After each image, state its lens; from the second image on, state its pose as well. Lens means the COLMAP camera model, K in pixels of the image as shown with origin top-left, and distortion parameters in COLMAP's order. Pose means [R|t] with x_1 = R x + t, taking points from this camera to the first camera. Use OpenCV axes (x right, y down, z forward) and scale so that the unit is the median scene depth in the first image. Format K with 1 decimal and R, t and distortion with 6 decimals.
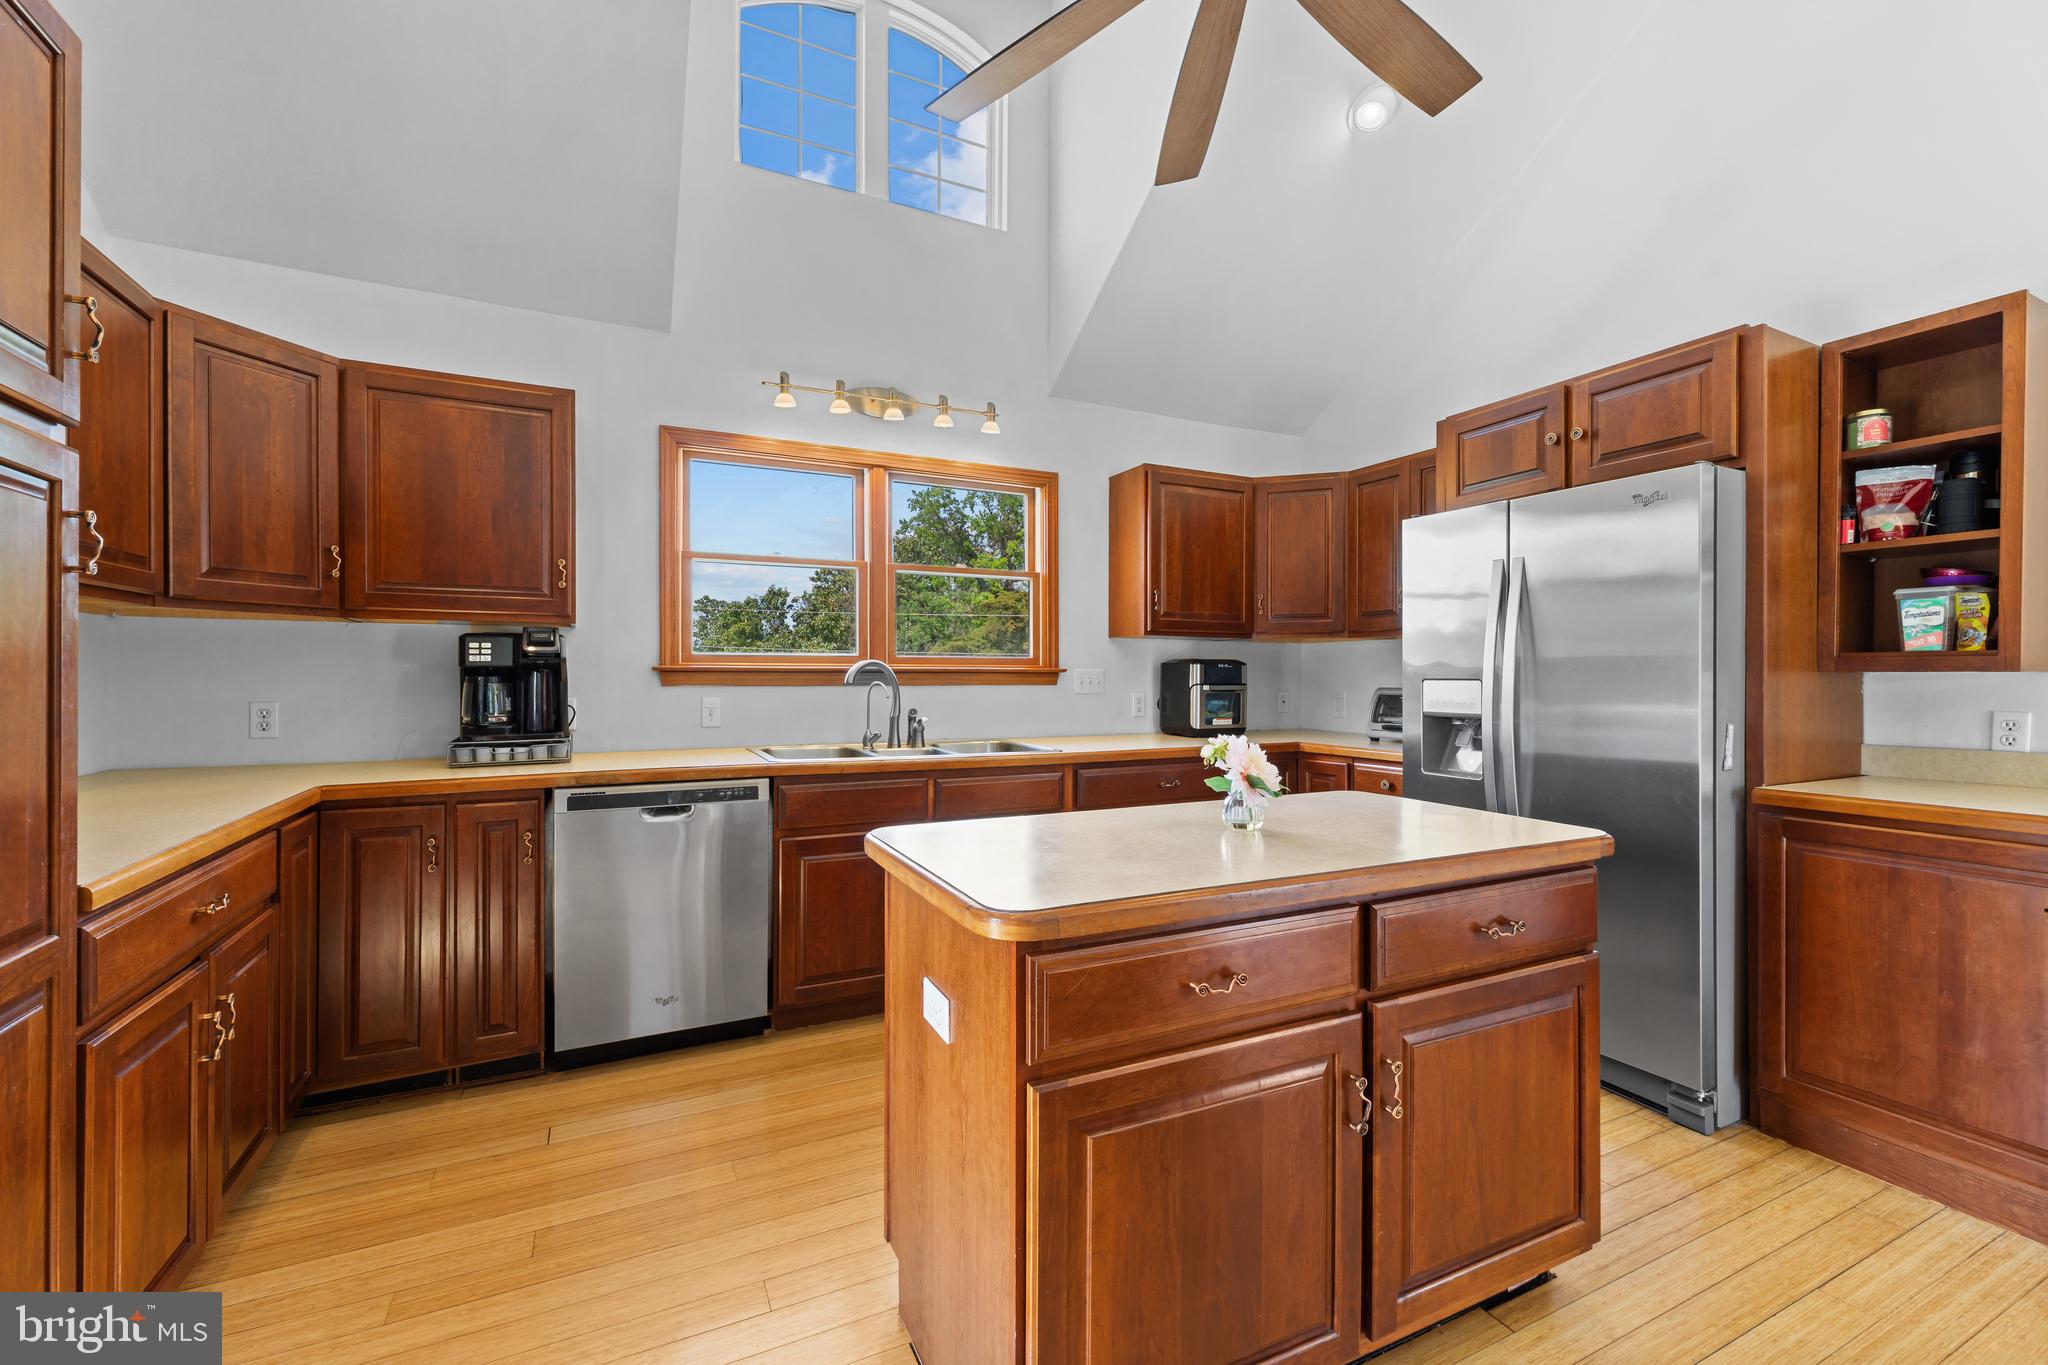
lens RADIAL K [[866.3, 0, 998.2], [0, 866.3, 673.8], [0, 0, 1]] dist [0.003098, 0.000684]
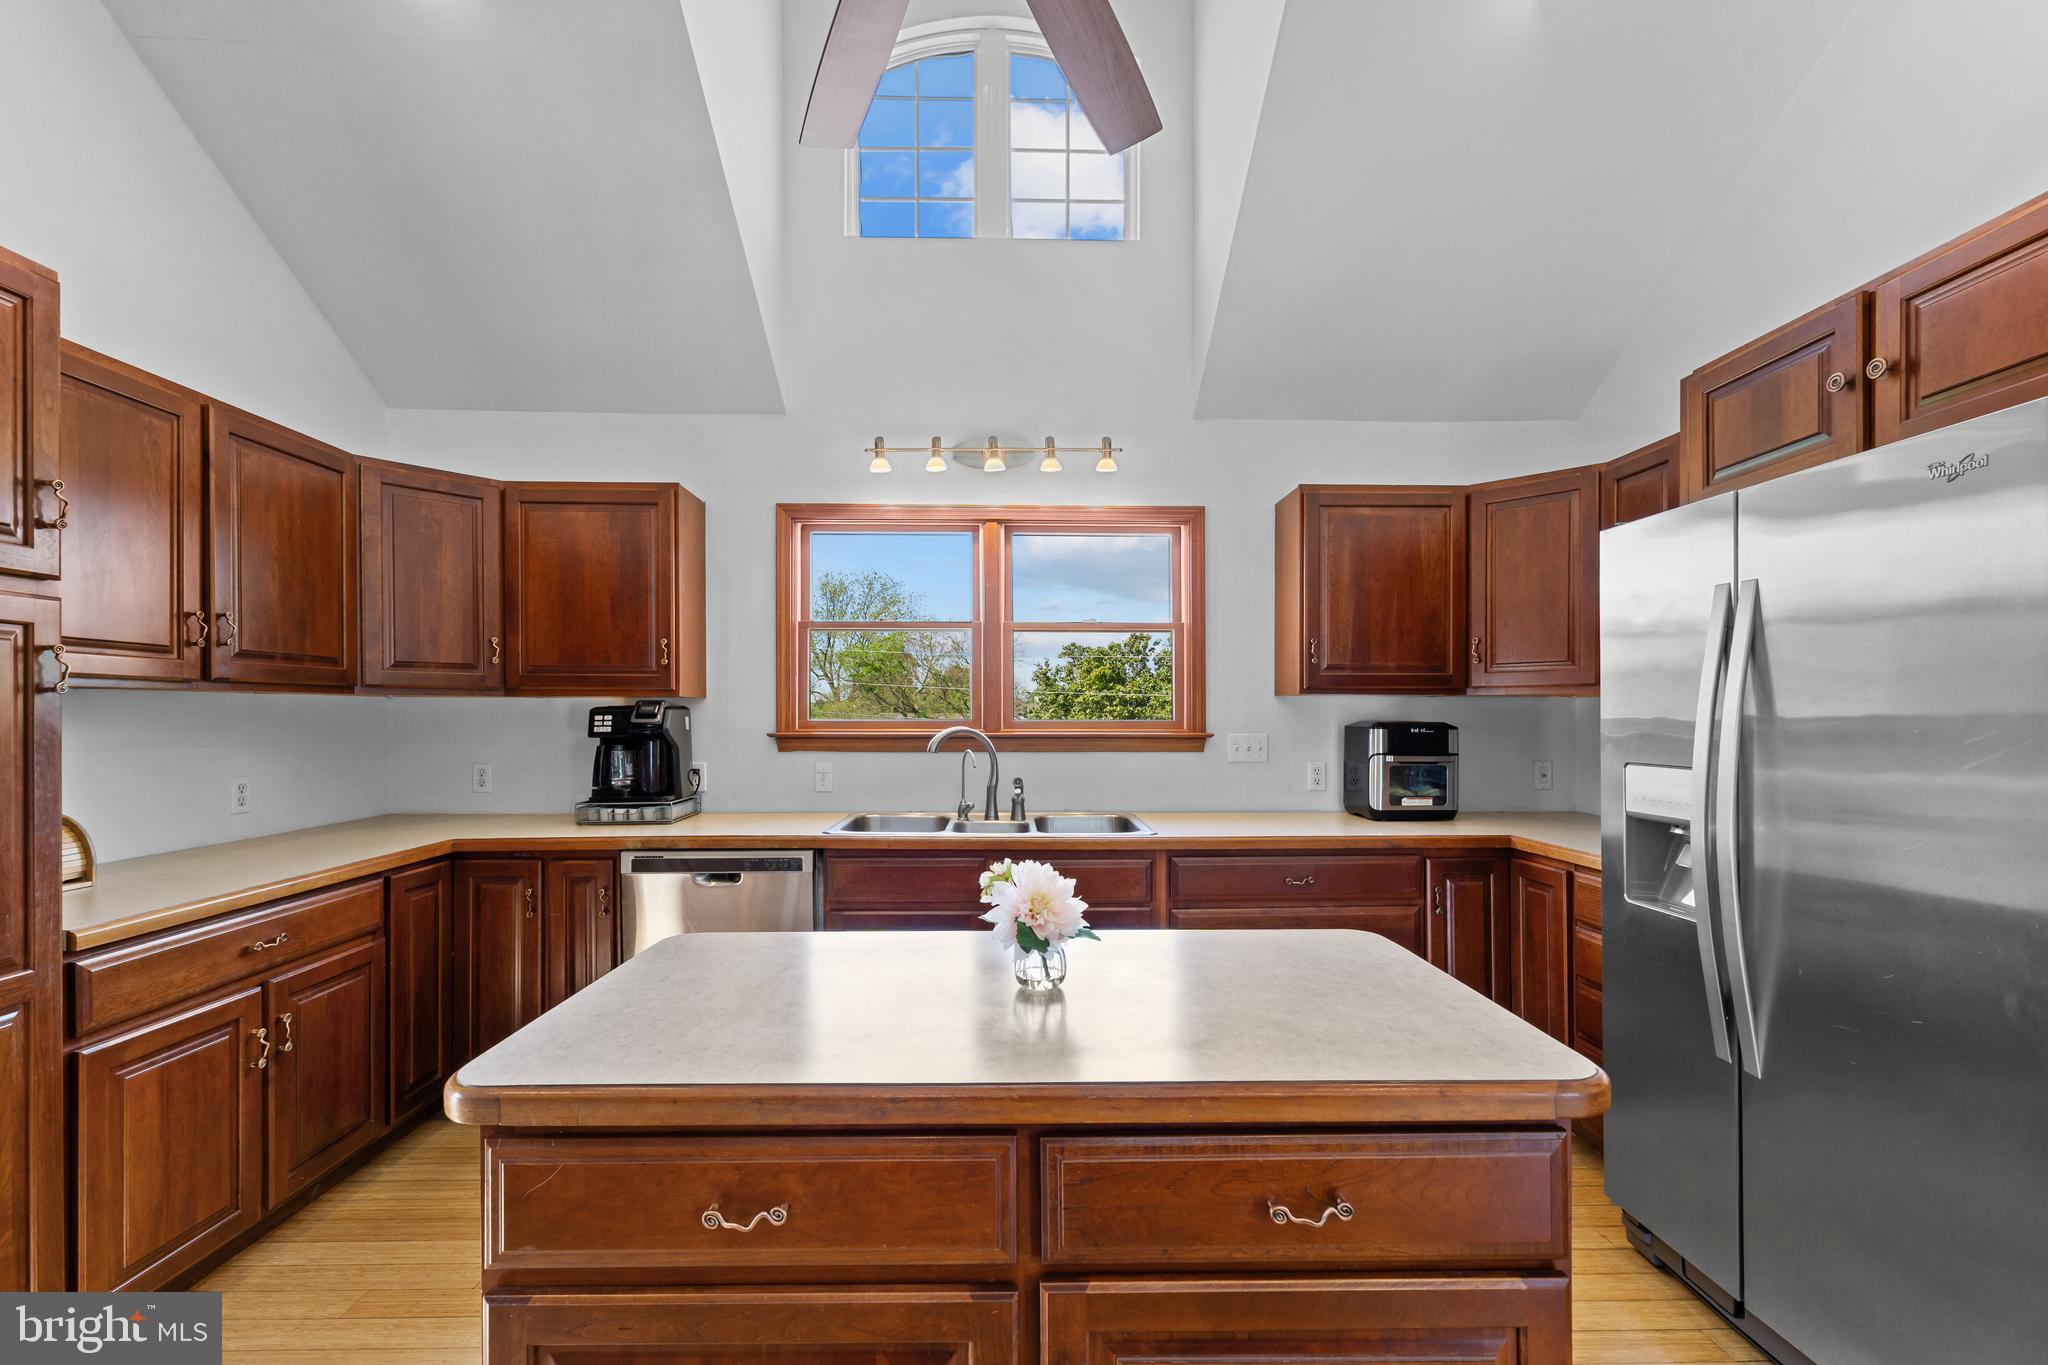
lens RADIAL K [[866.3, 0, 1028.0], [0, 866.3, 710.7], [0, 0, 1]] dist [0.003098, 0.000684]
pose [[0.908045, -0.003352, -0.418860, 0.331526], [0.002820, 0.999994, -0.001889, -0.033006], [0.418864, 0.000534, 0.908049, 0.173998]]
